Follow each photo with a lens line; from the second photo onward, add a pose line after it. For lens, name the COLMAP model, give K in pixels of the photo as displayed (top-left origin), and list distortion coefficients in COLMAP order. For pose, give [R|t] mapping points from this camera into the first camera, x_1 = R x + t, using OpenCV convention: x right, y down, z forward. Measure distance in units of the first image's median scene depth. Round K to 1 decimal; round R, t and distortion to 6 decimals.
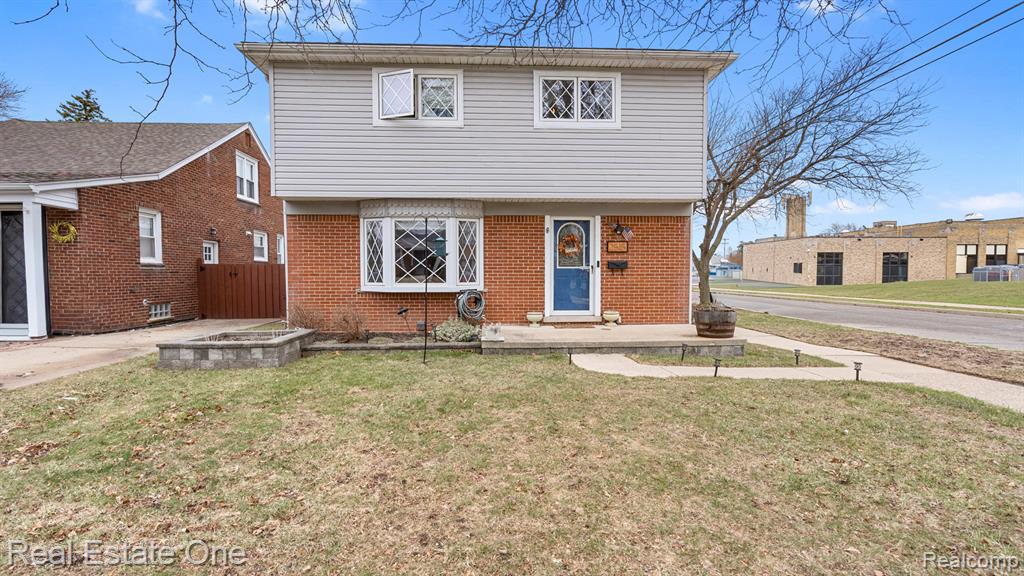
lens RADIAL K [[471.6, 0, 512.0], [0, 471.6, 288.0], [0, 0, 1]] dist [-0.002629, -0.000060]
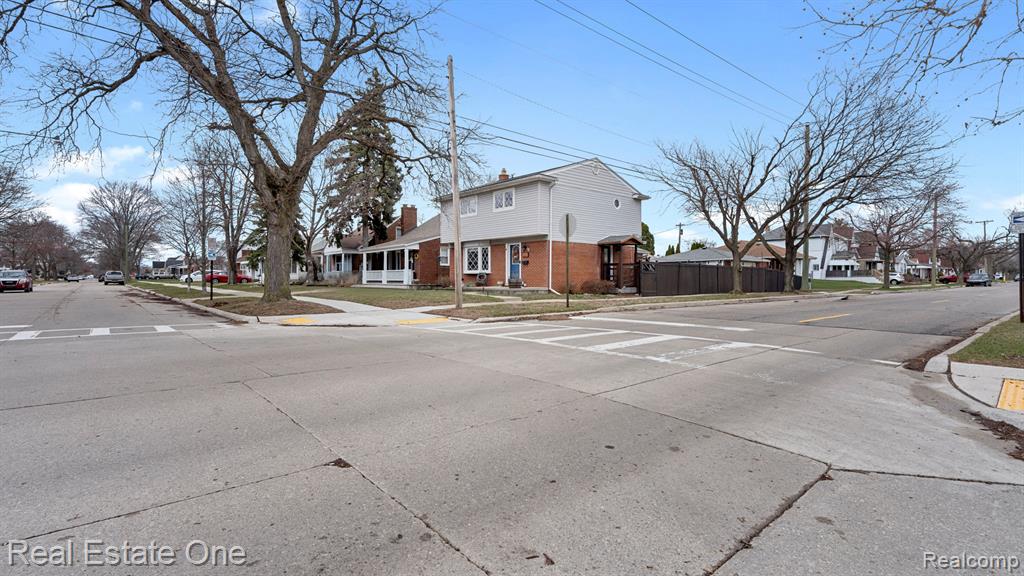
lens RADIAL K [[471.6, 0, 512.0], [0, 471.6, 288.0], [0, 0, 1]] dist [-0.002629, -0.000060]
pose [[0.625773, 0.018278, -0.779791, 2.122845], [-0.021070, 0.999757, 0.006526, 0.070079], [0.779721, 0.012347, 0.626006, -0.578643]]
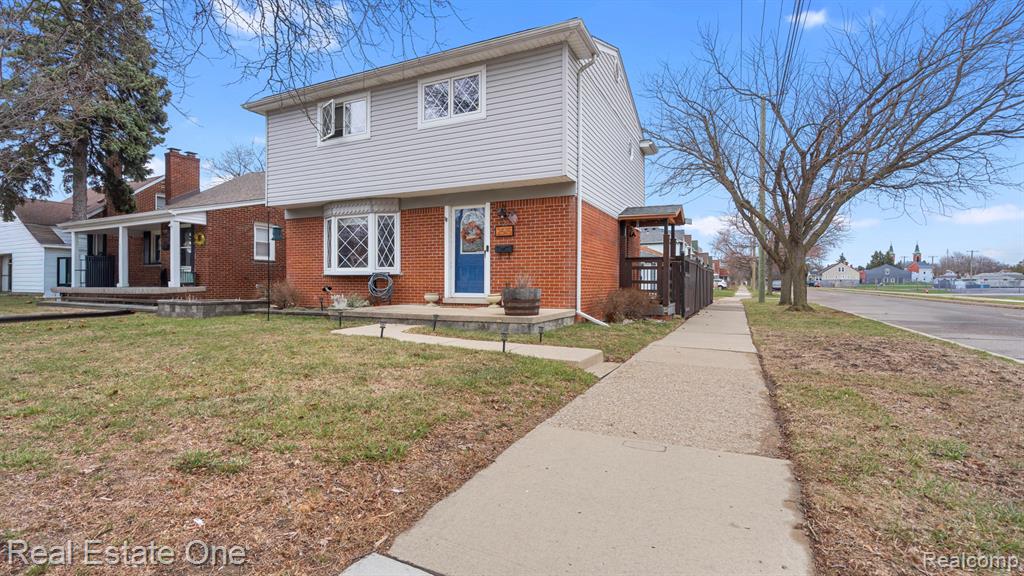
lens RADIAL K [[471.6, 0, 512.0], [0, 471.6, 288.0], [0, 0, 1]] dist [-0.002629, -0.000060]
pose [[0.876540, 0.008378, -0.481257, 0.755049], [-0.016795, 0.999772, -0.013186, 0.051172], [0.481037, 0.019640, 0.876480, 0.111945]]
